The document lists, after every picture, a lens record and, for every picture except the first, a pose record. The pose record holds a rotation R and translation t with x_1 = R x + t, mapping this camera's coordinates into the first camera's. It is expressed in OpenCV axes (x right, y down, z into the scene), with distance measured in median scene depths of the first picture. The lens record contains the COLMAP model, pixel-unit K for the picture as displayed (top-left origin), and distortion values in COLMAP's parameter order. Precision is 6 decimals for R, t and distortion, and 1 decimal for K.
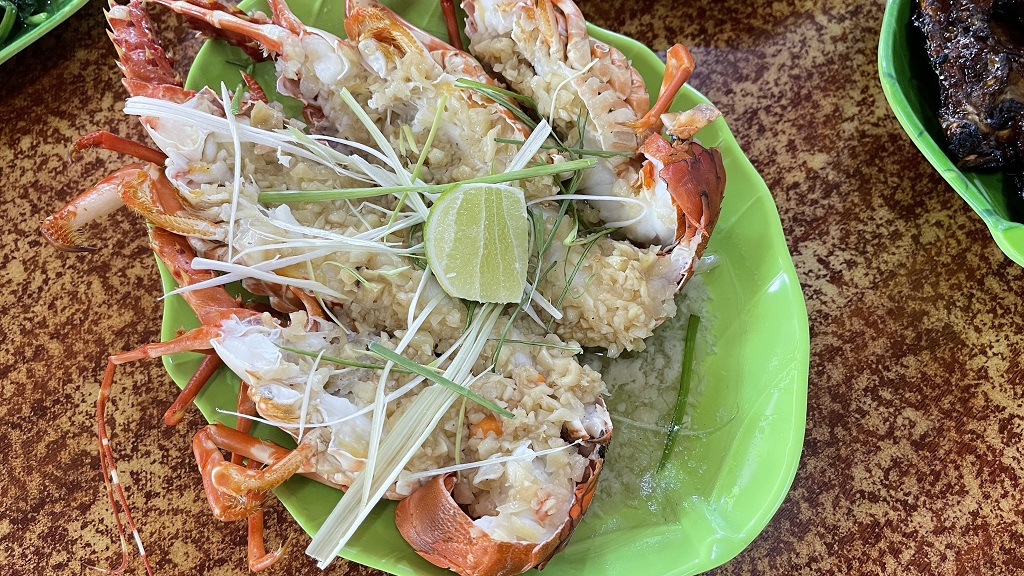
lens RADIAL K [[757.4, 0, 507.1], [0, 757.4, 296.2], [0, 0, 1]] dist [0.031309, -0.055130]
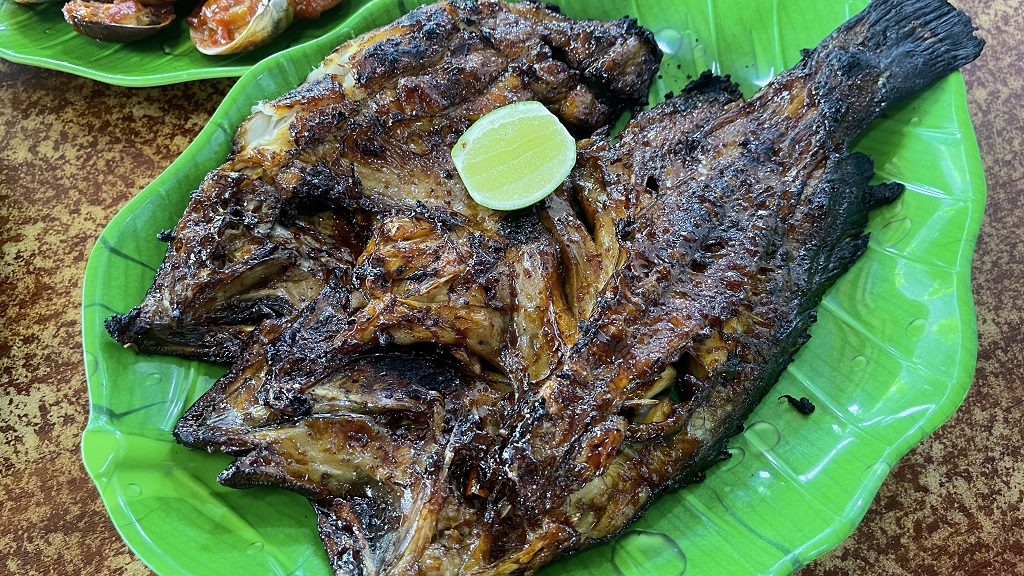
lens RADIAL K [[757.4, 0, 518.0], [0, 757.4, 296.7], [0, 0, 1]] dist [0.031309, -0.055130]
pose [[0.963166, 0.262461, -0.058526, 1.072287], [-0.265622, 0.962510, -0.054952, -0.304700], [0.041909, 0.068474, 0.996772, 0.080321]]
